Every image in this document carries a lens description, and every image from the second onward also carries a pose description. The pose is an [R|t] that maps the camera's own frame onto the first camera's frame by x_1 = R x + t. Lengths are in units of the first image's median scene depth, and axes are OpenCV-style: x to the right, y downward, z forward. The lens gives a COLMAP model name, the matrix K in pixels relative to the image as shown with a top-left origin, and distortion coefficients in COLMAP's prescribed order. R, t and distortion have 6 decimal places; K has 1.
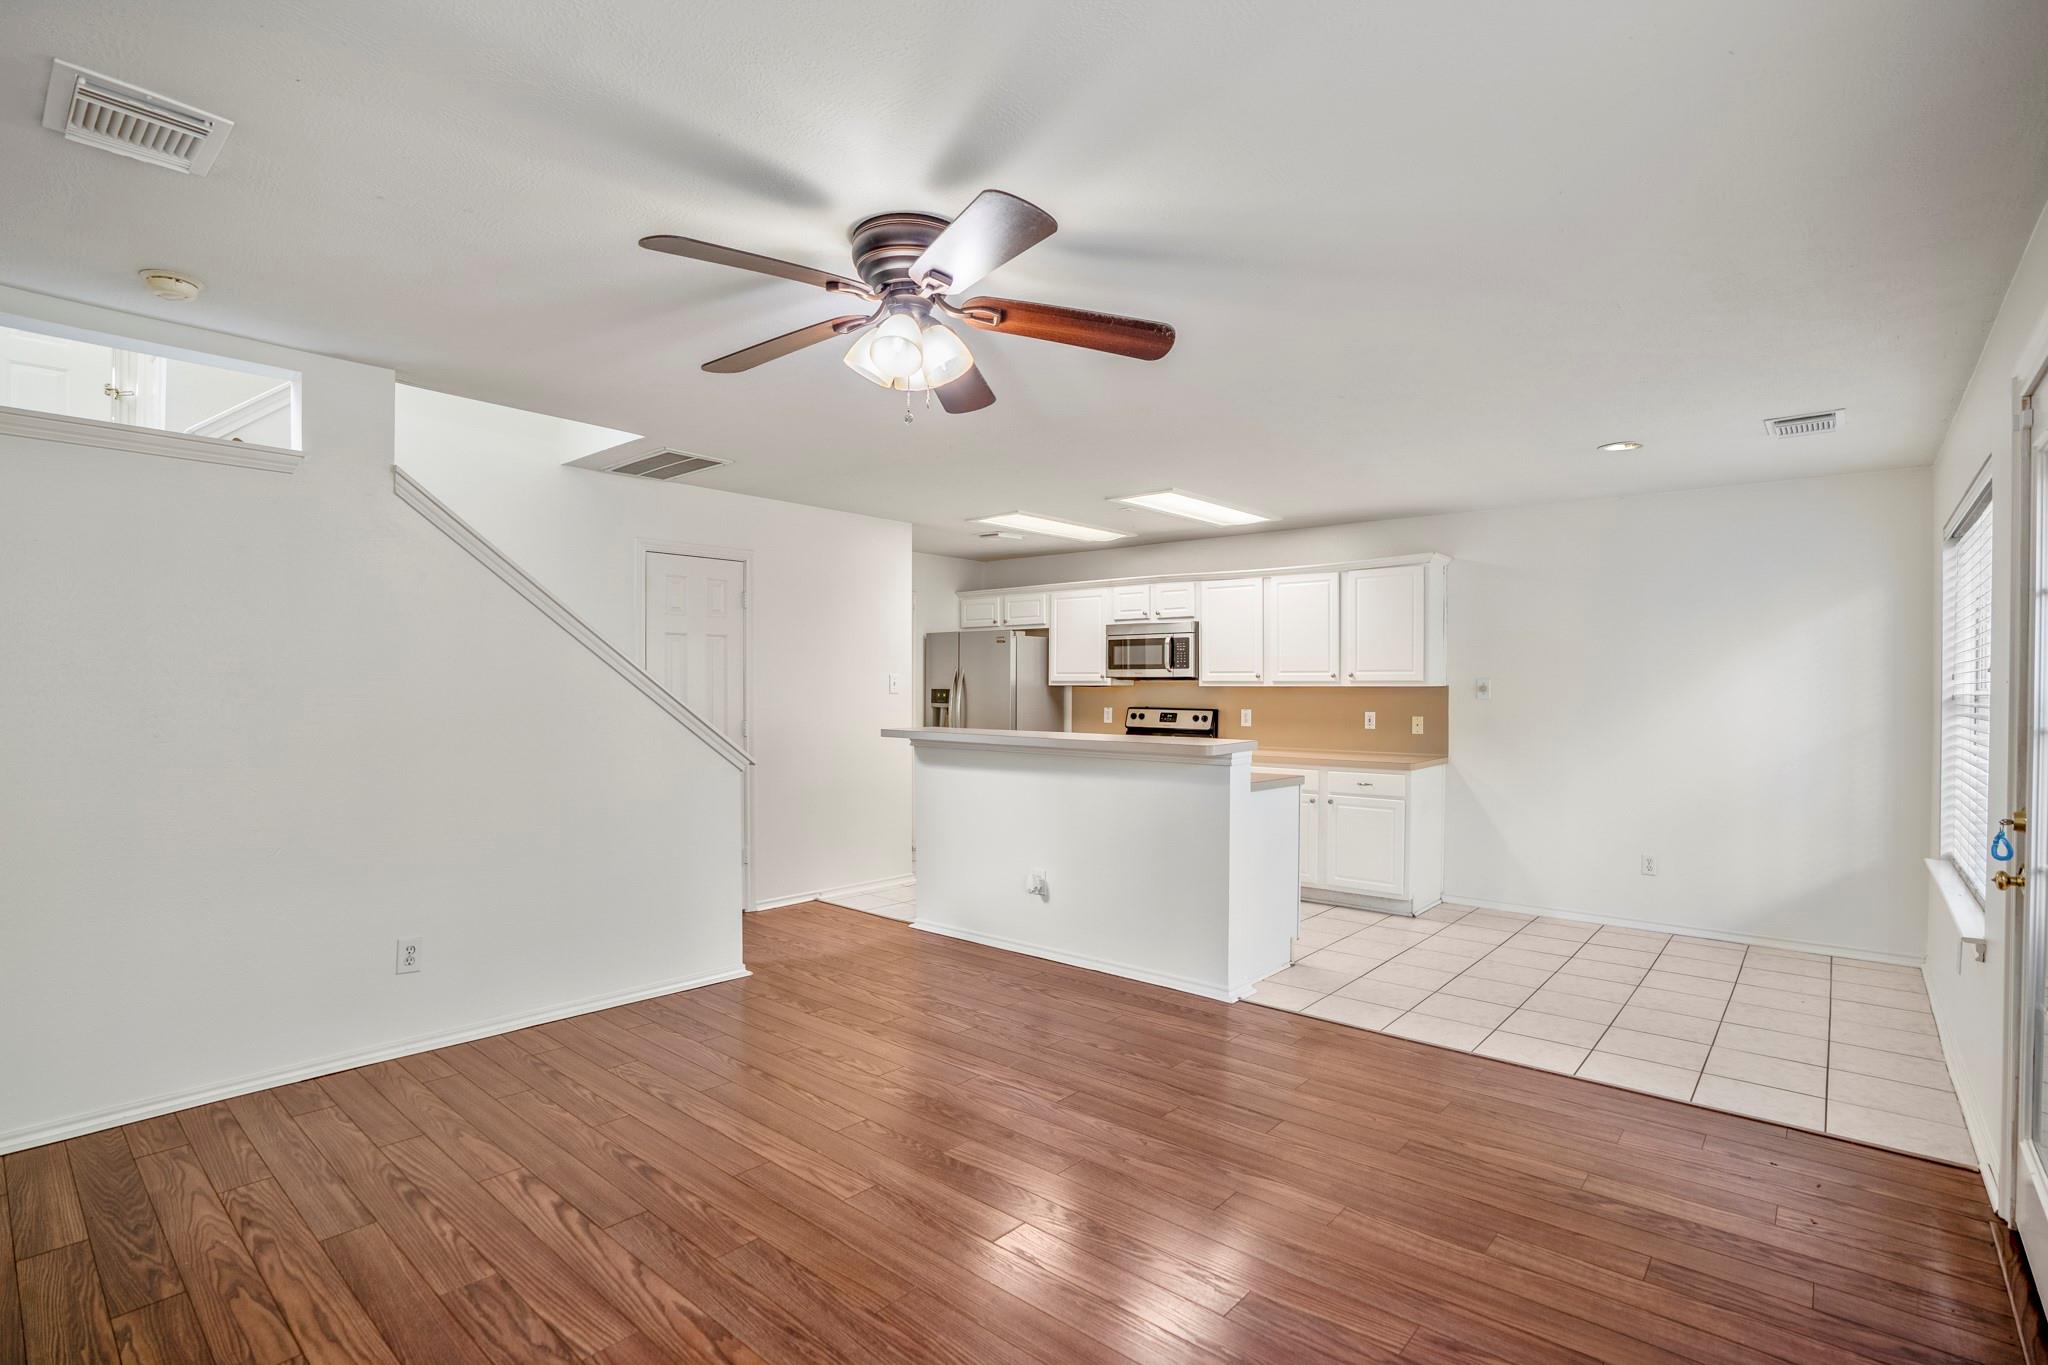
lens RADIAL K [[973.9, 0, 1020.5], [0, 973.9, 714.8], [0, 0, 1]] dist [-0.070042, 0.033921]
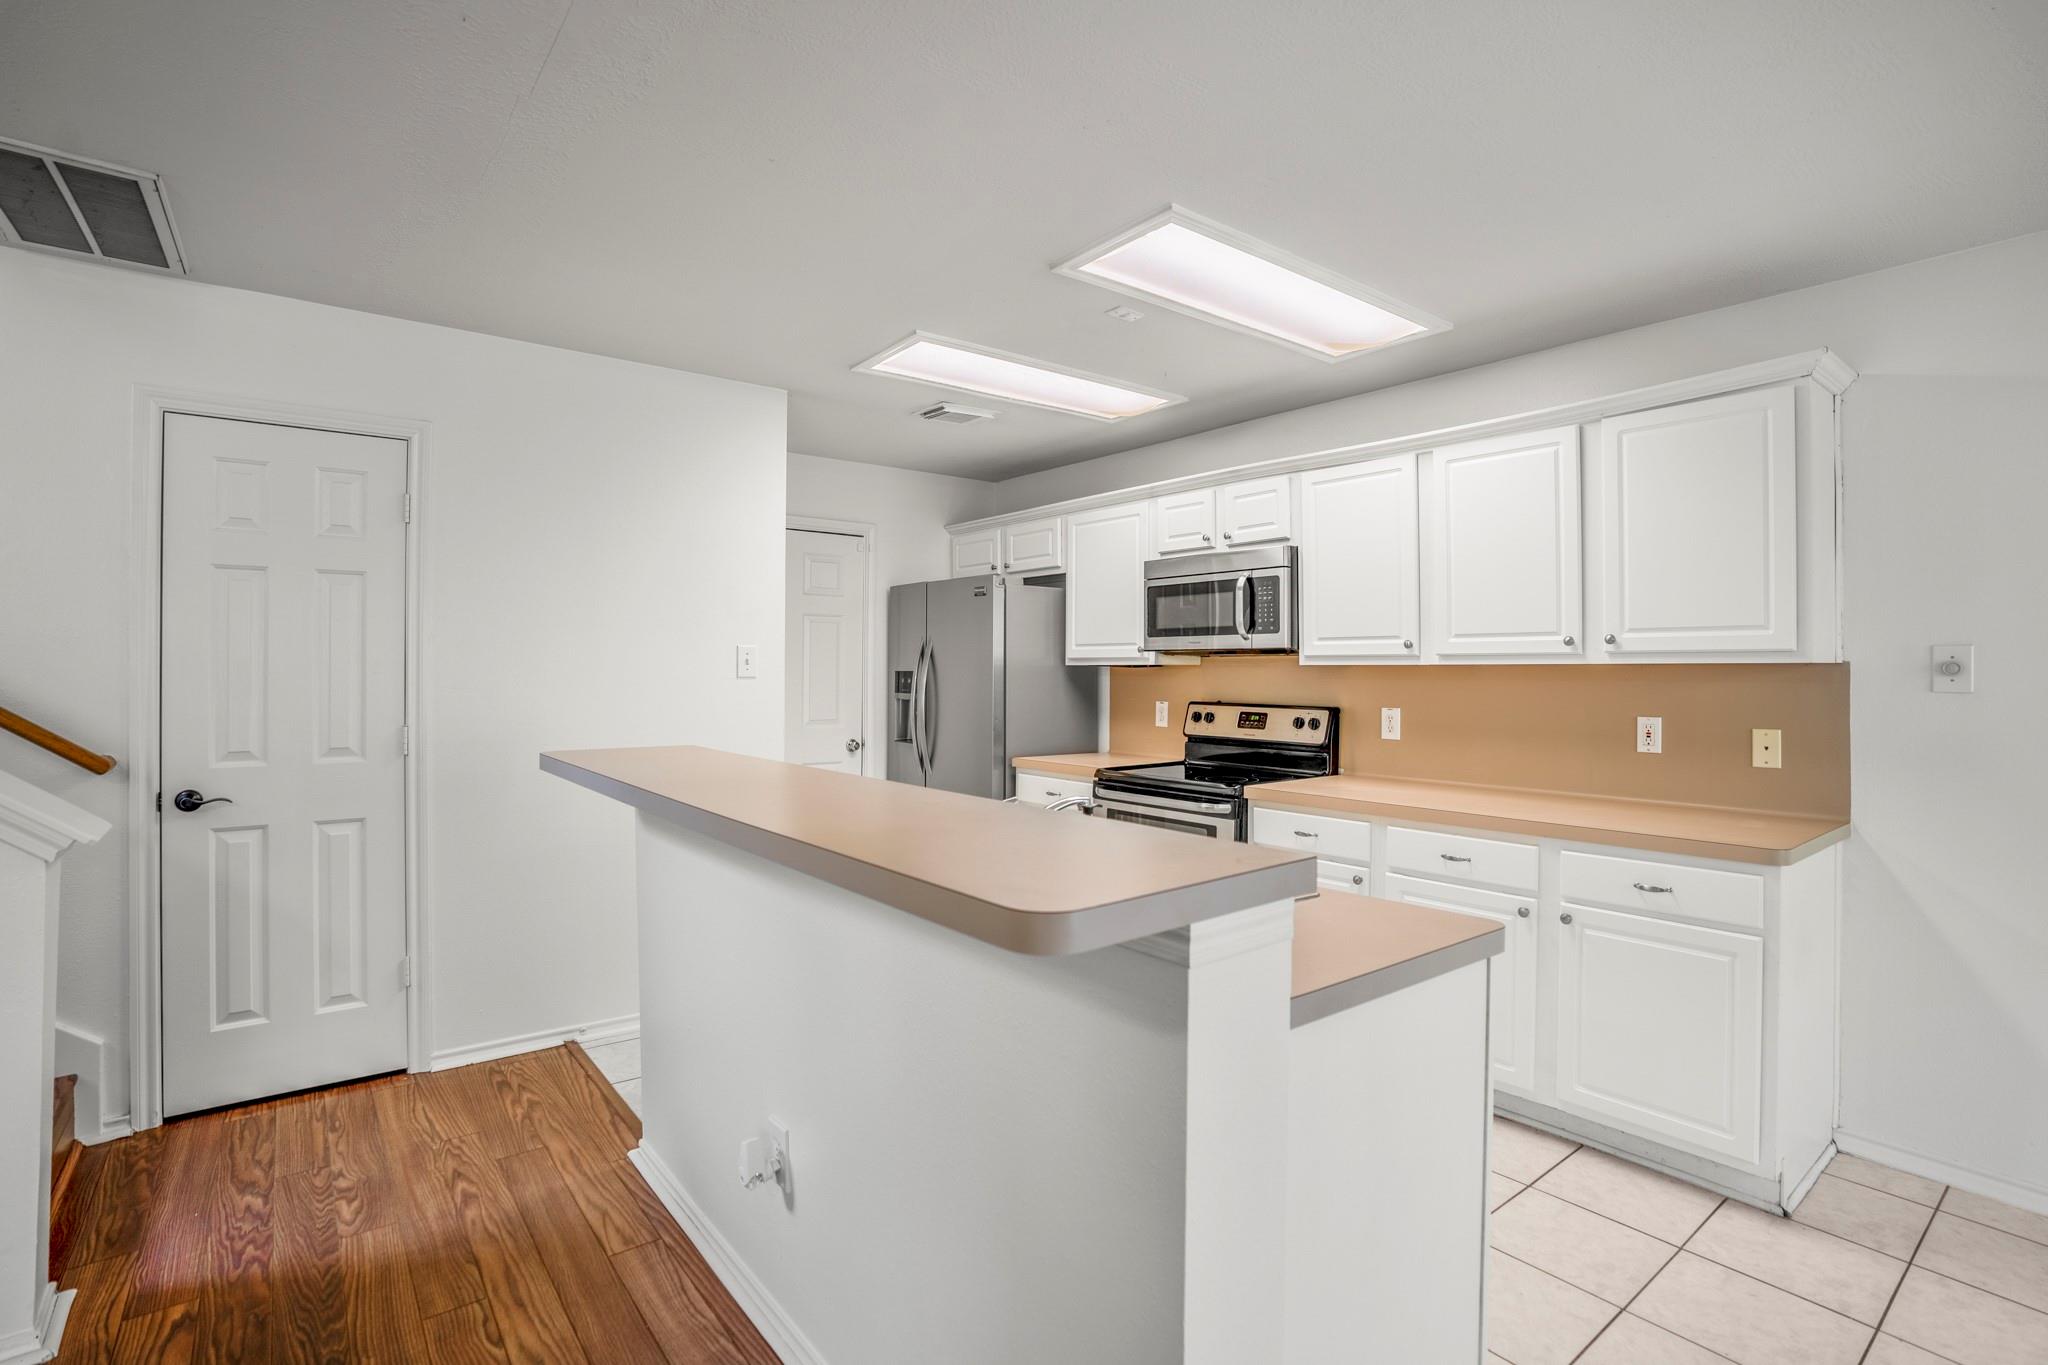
lens RADIAL K [[986.4, 0, 1032.9], [0, 986.4, 667.3], [0, 0, 1]] dist [-0.017859, 0.000684]
pose [[0.985430, -0.000239, -0.170079, 0.132179], [-0.005229, 0.999484, -0.031702, -0.010091], [0.169999, 0.032130, 0.984920, 0.434857]]
